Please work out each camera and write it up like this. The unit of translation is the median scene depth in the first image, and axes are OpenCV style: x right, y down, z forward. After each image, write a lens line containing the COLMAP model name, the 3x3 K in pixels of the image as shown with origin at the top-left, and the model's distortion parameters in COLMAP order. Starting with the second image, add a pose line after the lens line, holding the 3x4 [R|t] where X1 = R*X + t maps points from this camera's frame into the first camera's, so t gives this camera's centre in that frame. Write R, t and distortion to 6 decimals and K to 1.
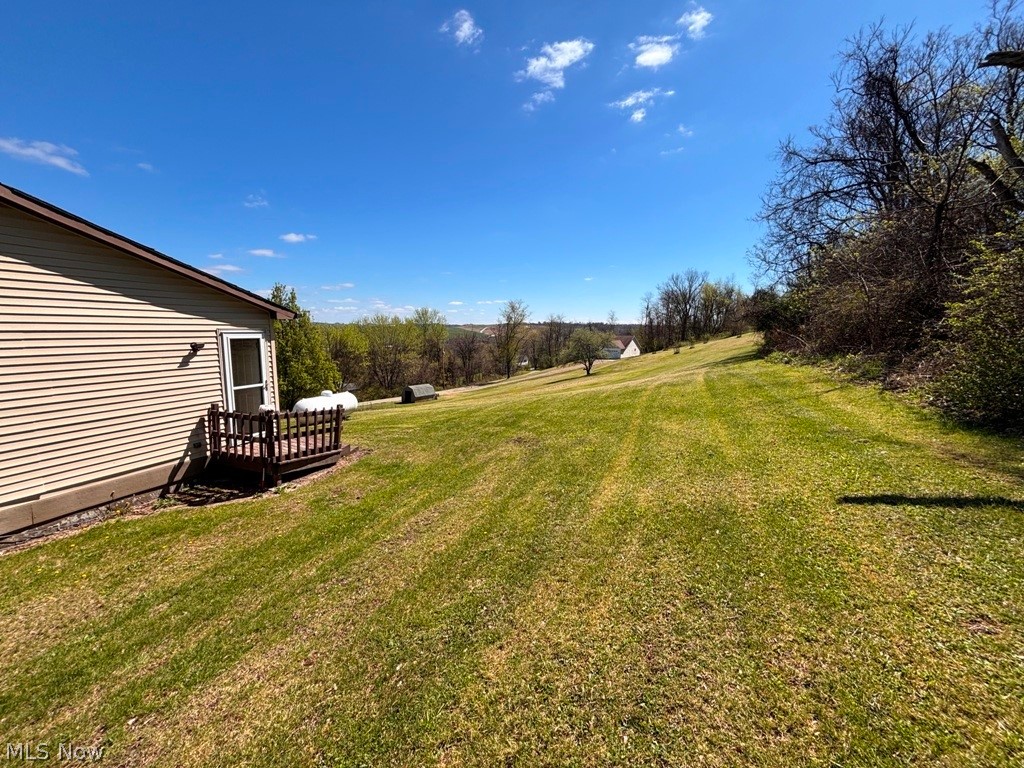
lens RADIAL K [[411.5, 0, 509.5], [0, 411.5, 399.3], [0, 0, 1]] dist [0.000102, -0.000109]
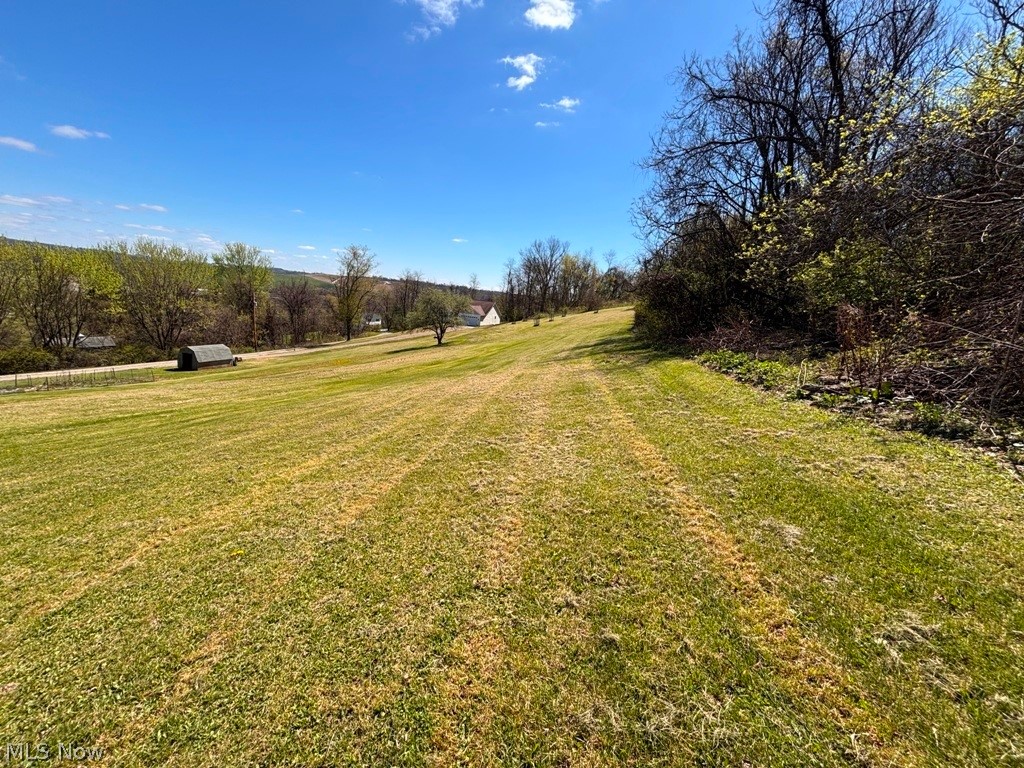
lens RADIAL K [[410.2, 0, 512.0], [0, 410.2, 384.0], [0, 0, 1]] dist [-0.000495, -0.000172]
pose [[0.943034, 0.020608, 0.332056, 0.036602], [-0.038834, 0.998075, 0.048348, -0.016934], [-0.330421, -0.058489, 0.942020, 0.102805]]
